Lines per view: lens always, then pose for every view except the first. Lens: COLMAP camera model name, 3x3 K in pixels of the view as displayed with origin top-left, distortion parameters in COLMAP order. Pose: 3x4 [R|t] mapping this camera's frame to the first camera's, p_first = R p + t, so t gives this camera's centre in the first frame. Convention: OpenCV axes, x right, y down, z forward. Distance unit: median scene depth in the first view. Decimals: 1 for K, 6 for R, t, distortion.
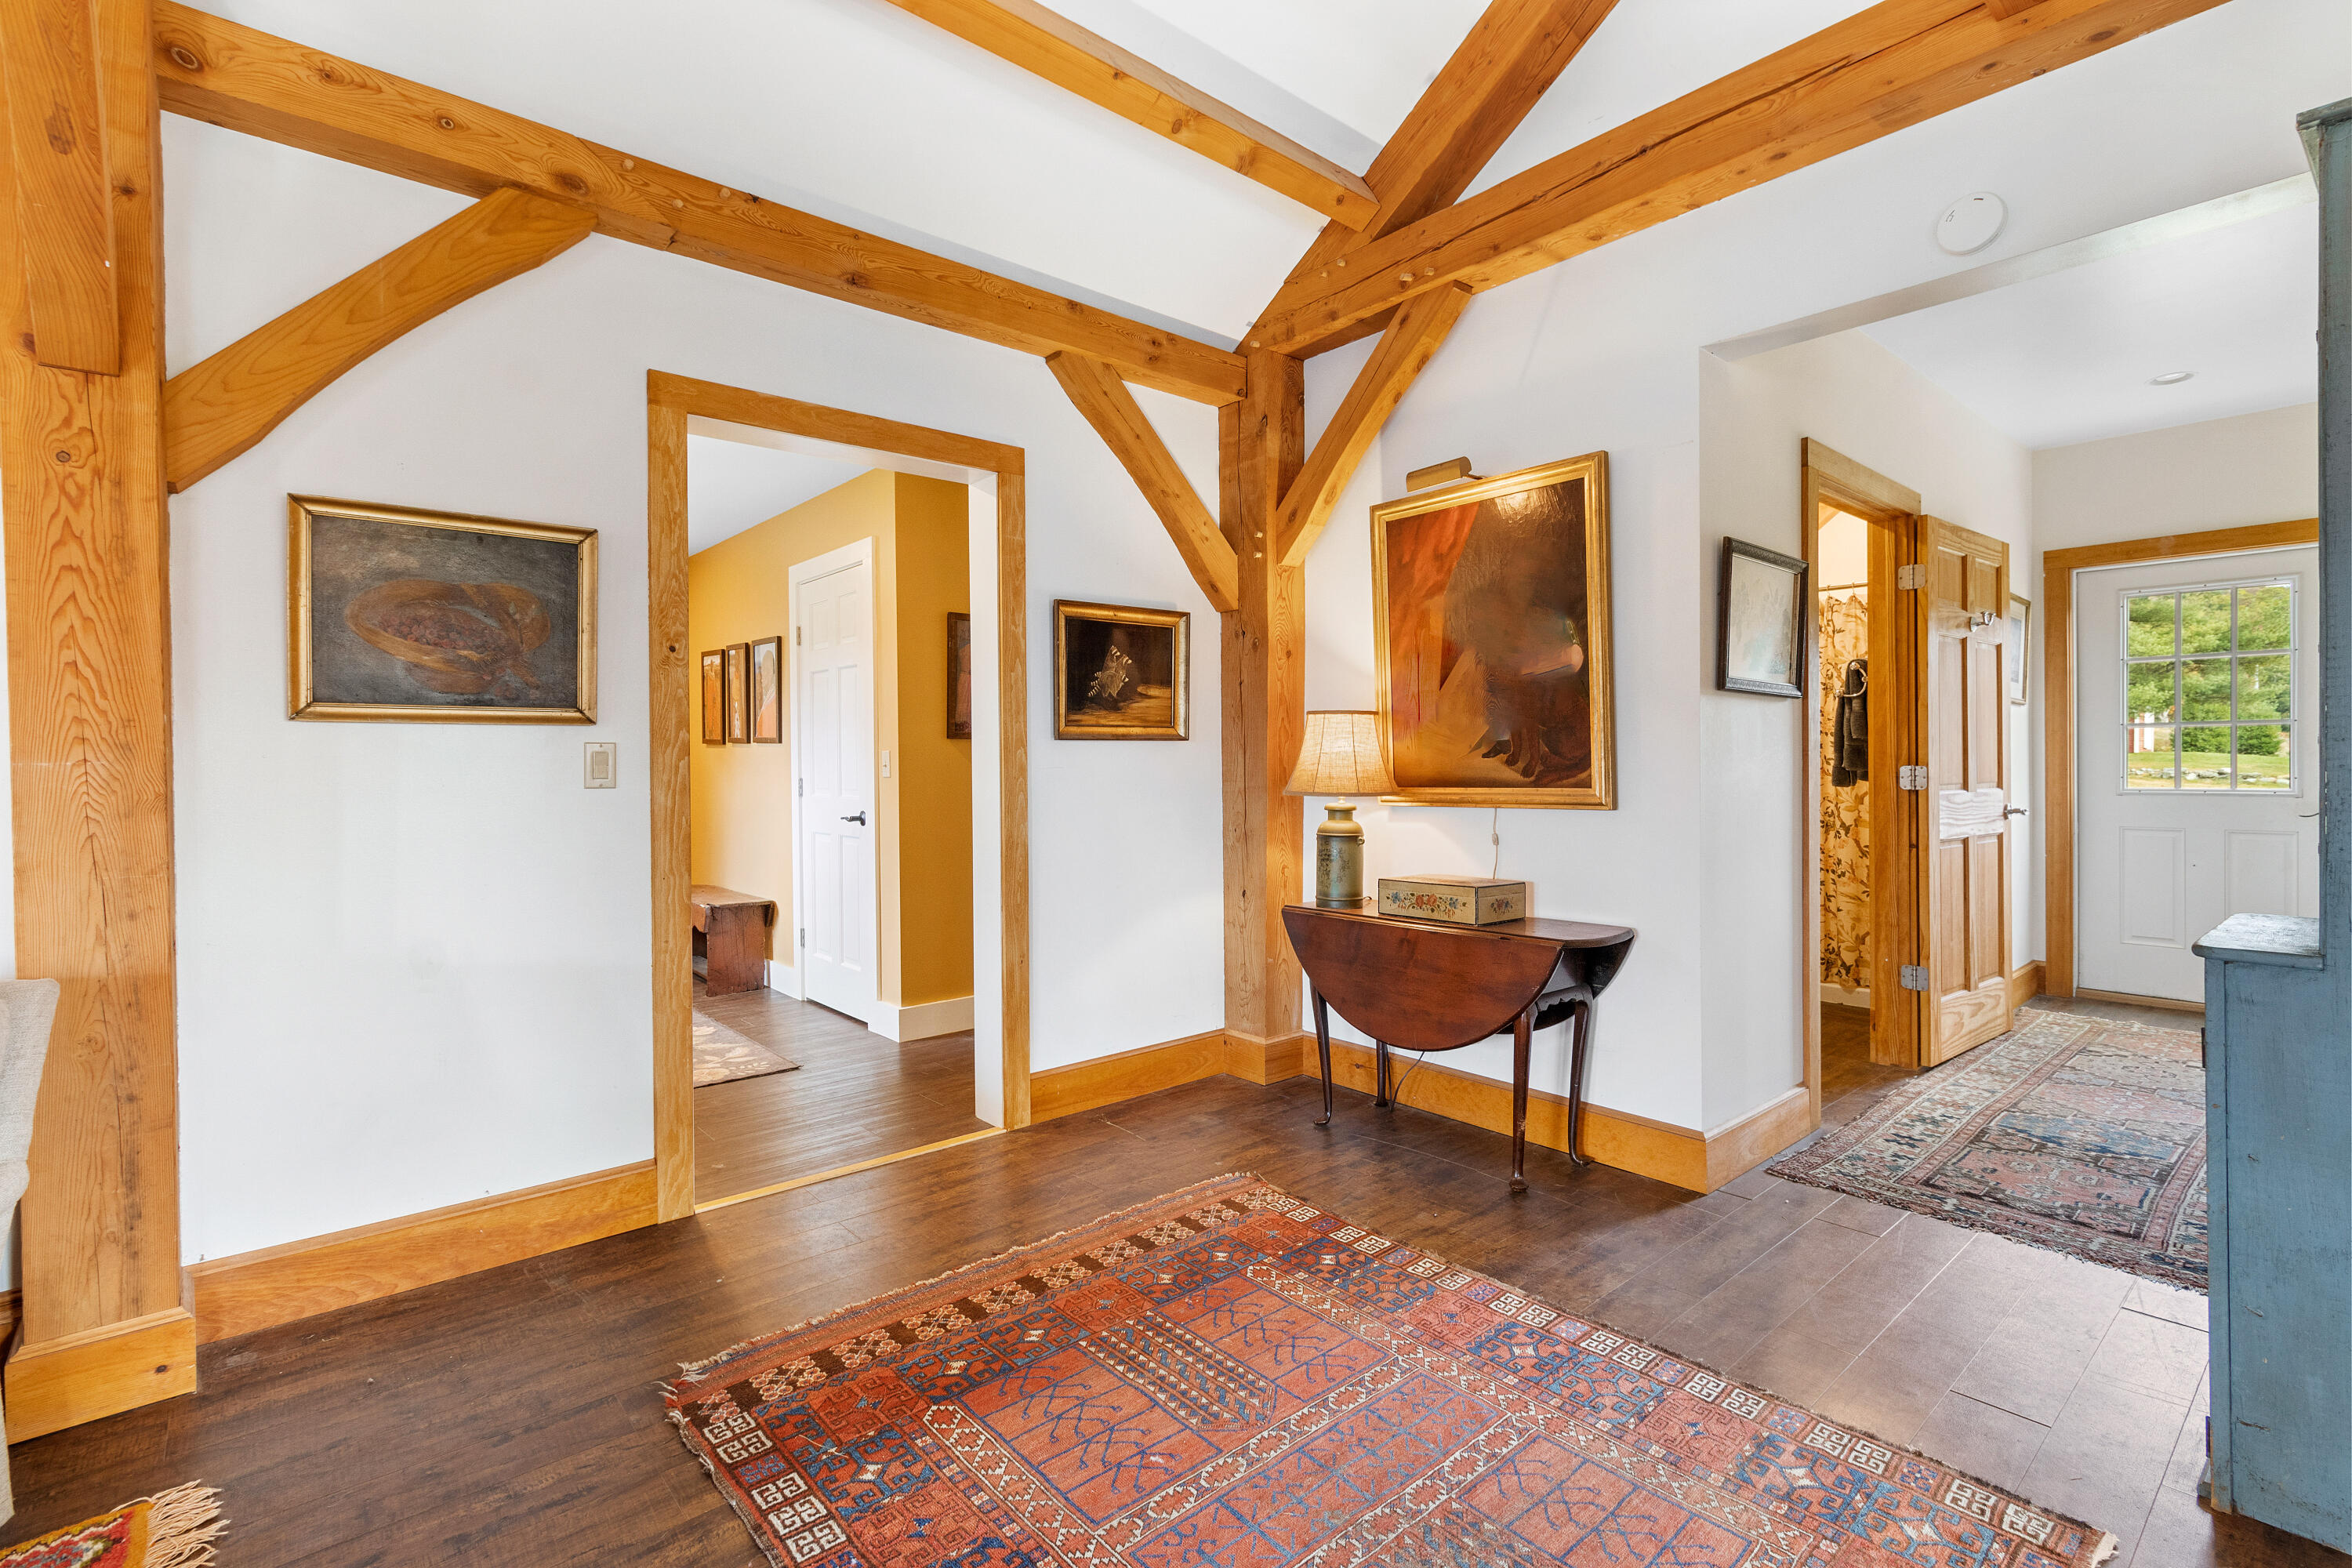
lens RADIAL K [[1094.0, 0, 1183.8], [0, 1094.0, 766.3], [0, 0, 1]] dist [0.000516, 0.000357]
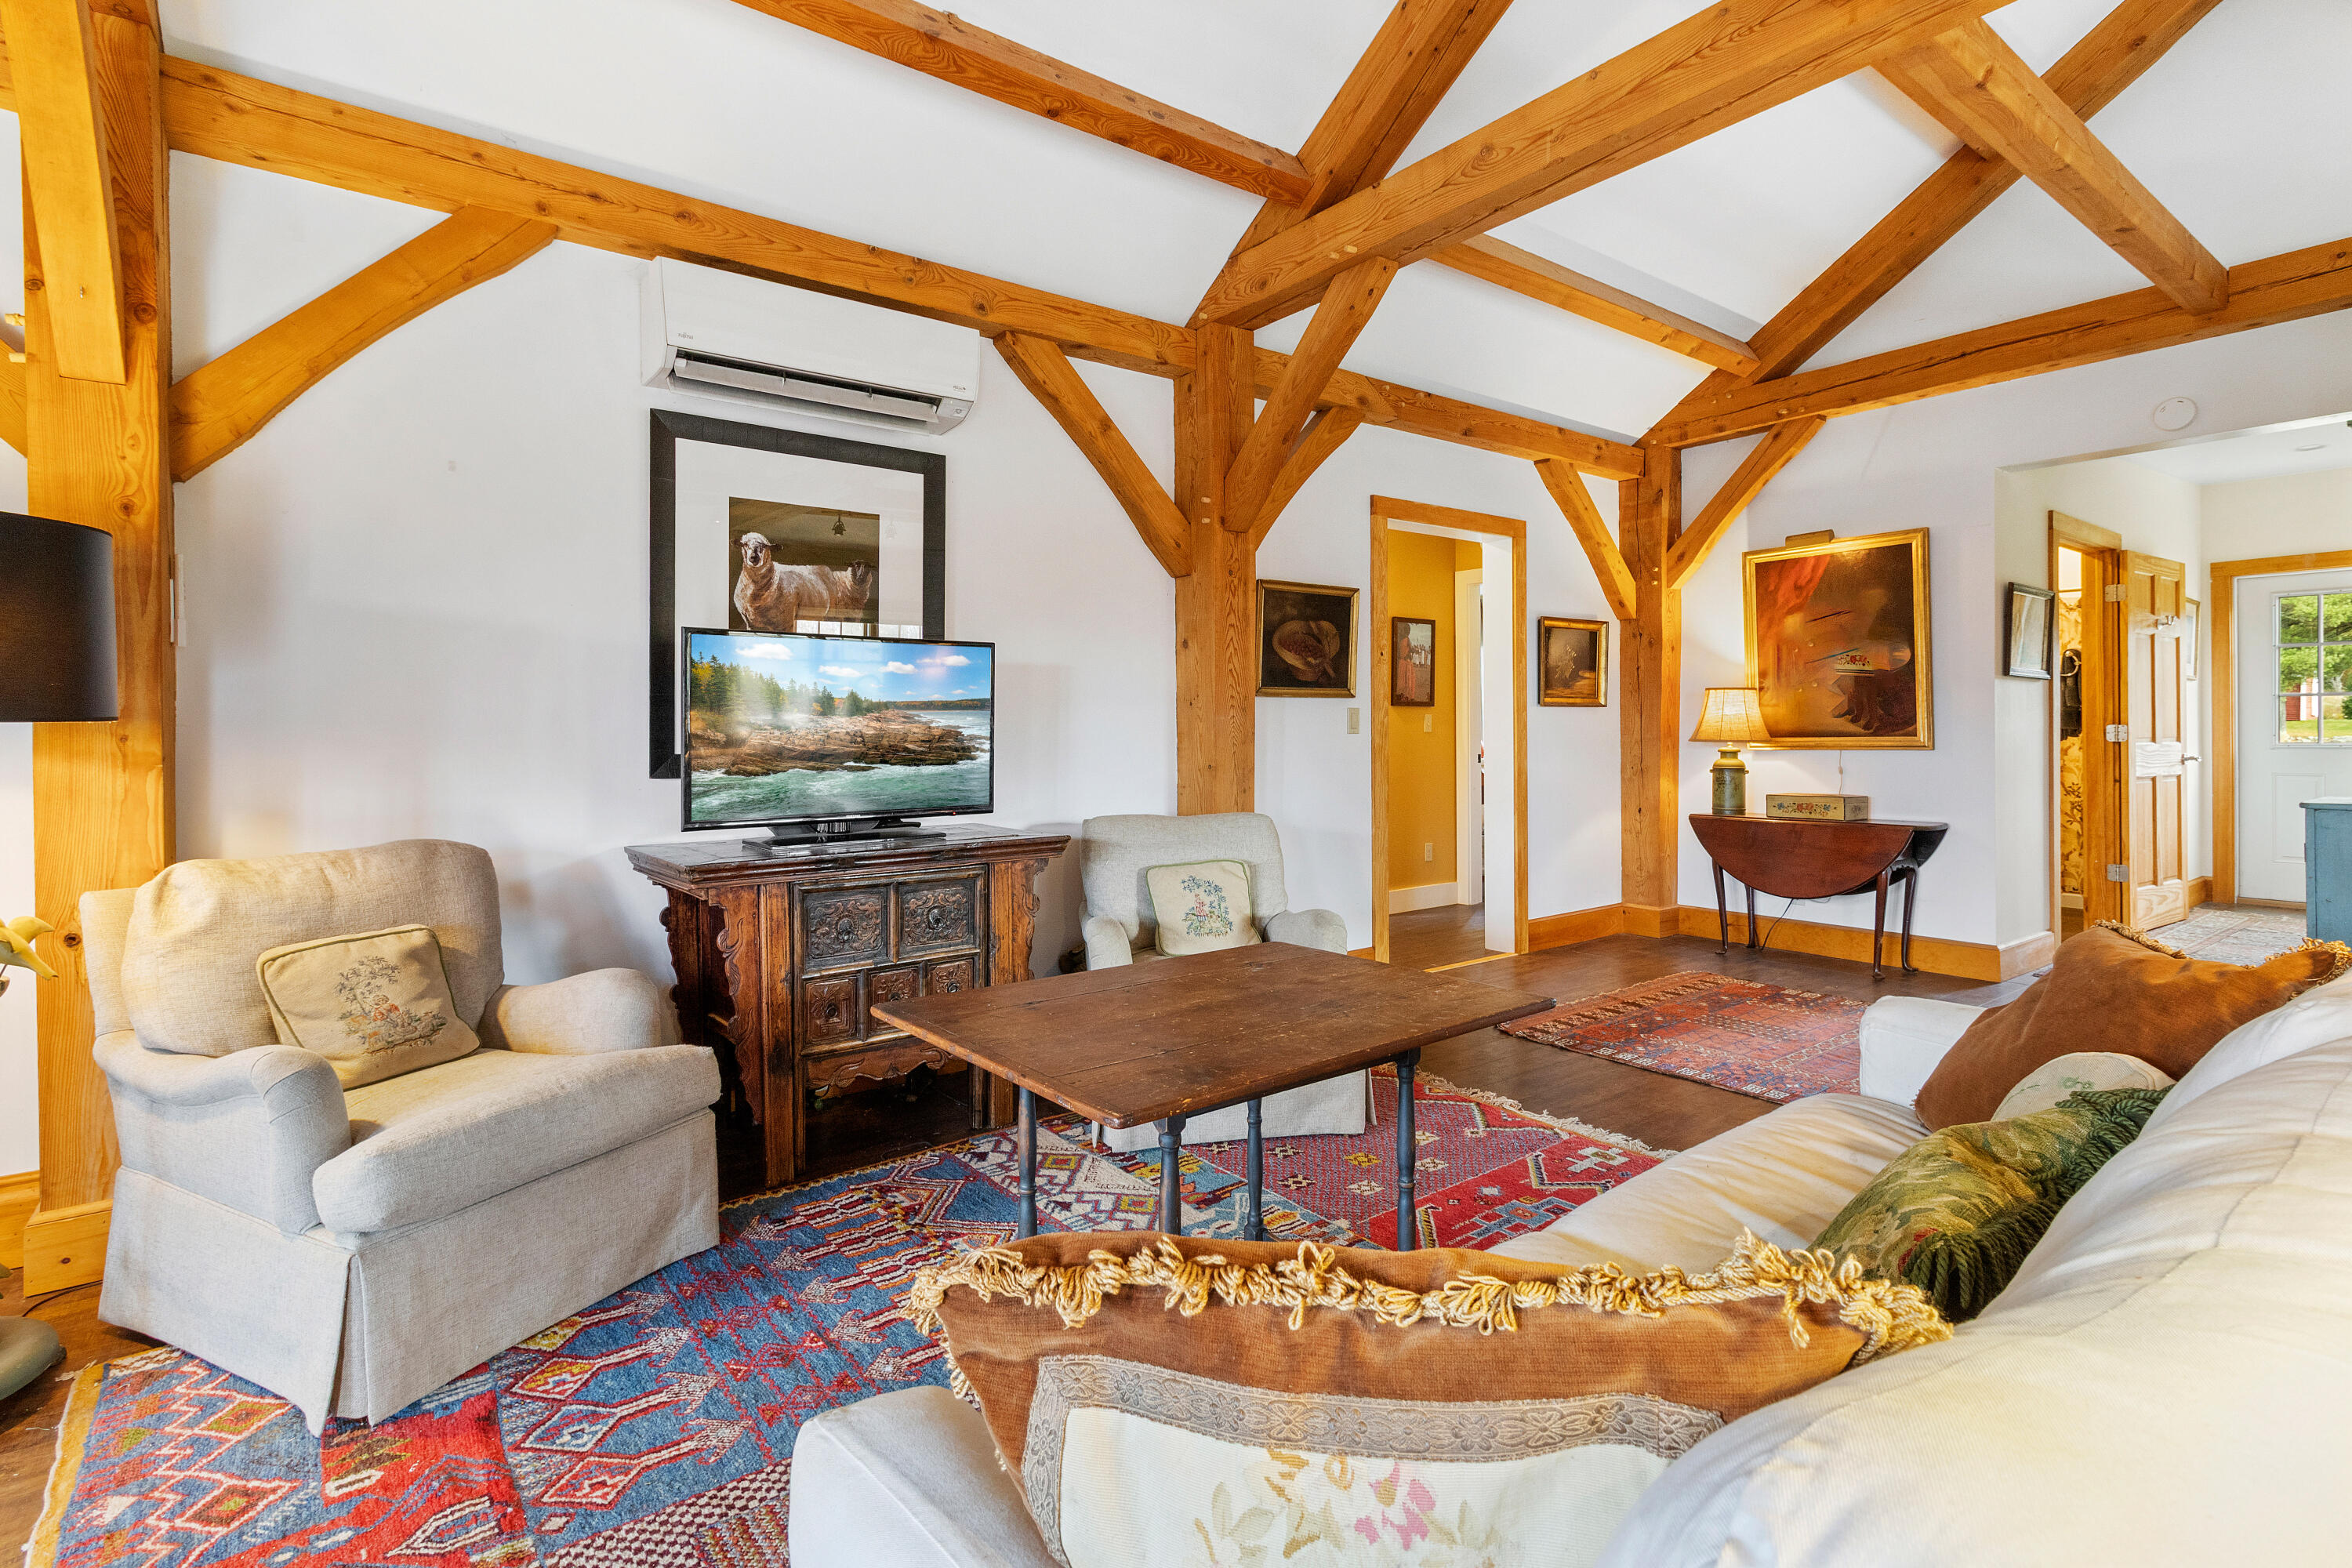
lens RADIAL K [[1127.1, 0, 1180.5], [0, 1127.1, 729.6], [0, 0, 1]] dist [0.004970, 0.000024]
pose [[0.997885, 0.002084, -0.064970, -0.511144], [-0.002378, 0.999987, -0.004452, 0.017152], [0.064960, 0.004597, 0.997877, -0.618703]]
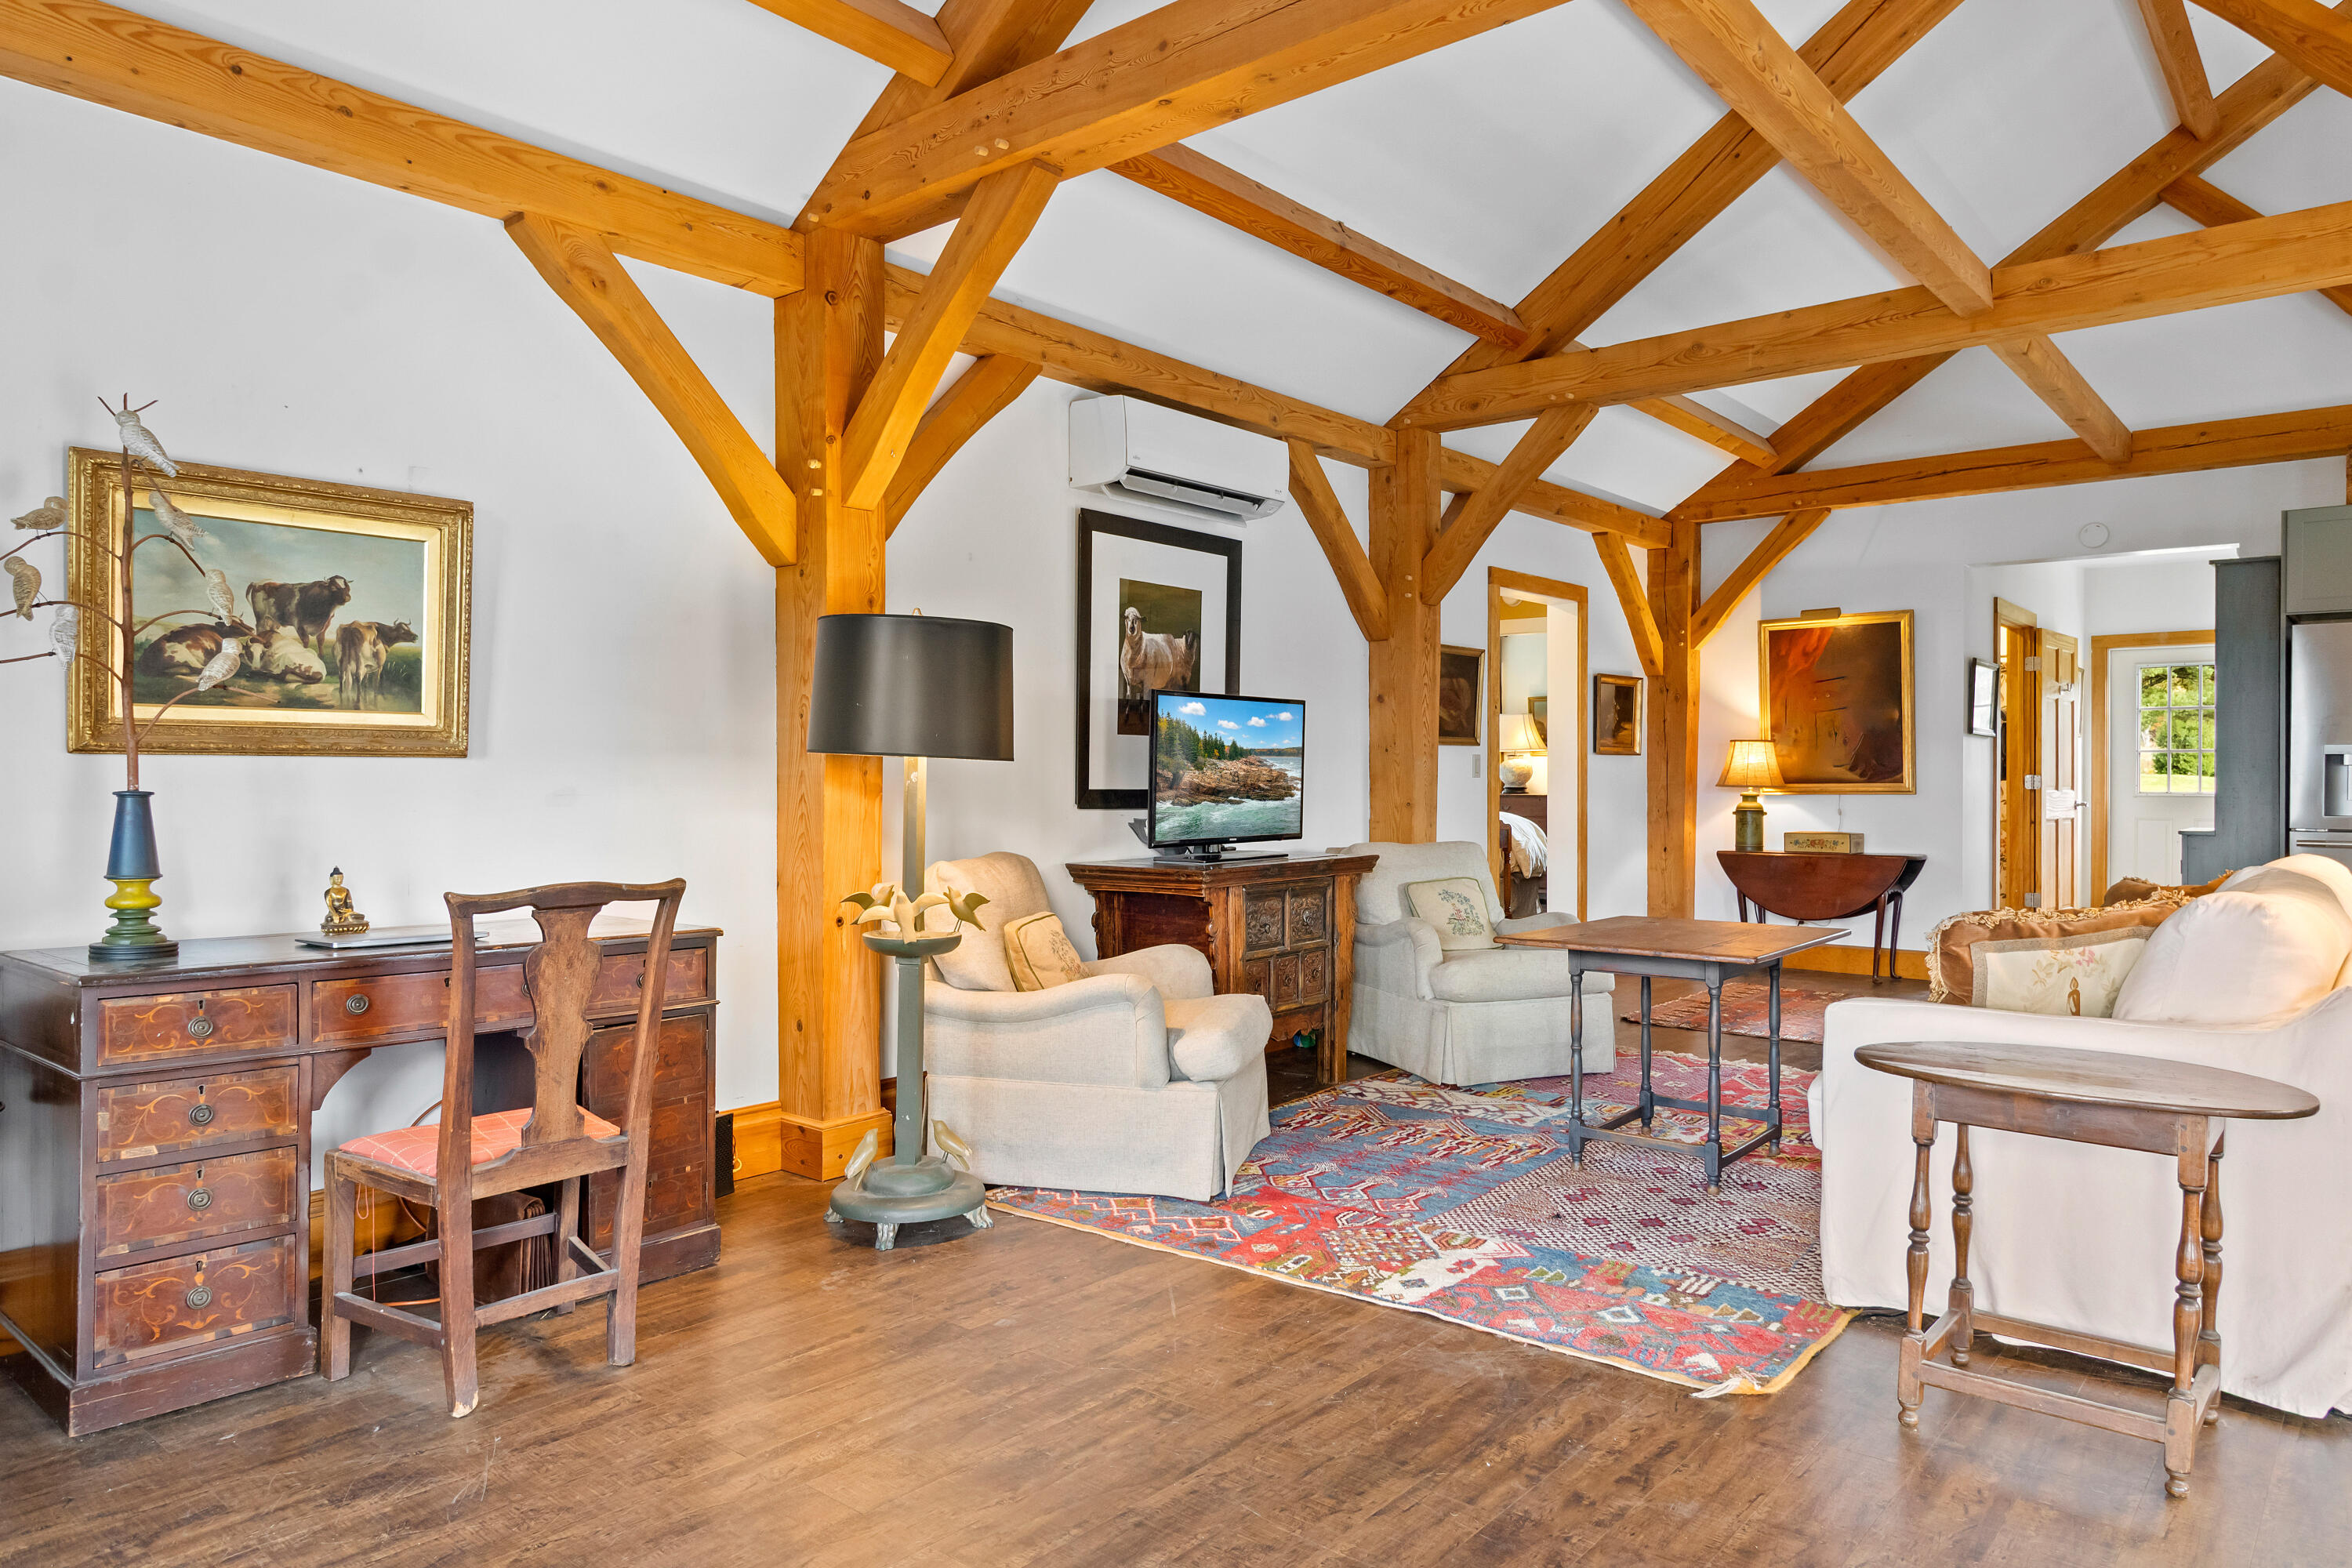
lens RADIAL K [[1487.0, 0, 1176.0], [0, 1487.0, 784.0], [0, 0, 1]] dist [-0.004961, -0.000444]
pose [[0.988369, 0.007895, 0.151868, -1.101966], [-0.007823, 0.999969, -0.001069, 0.029503], [-0.151872, -0.000131, 0.988400, -1.188039]]
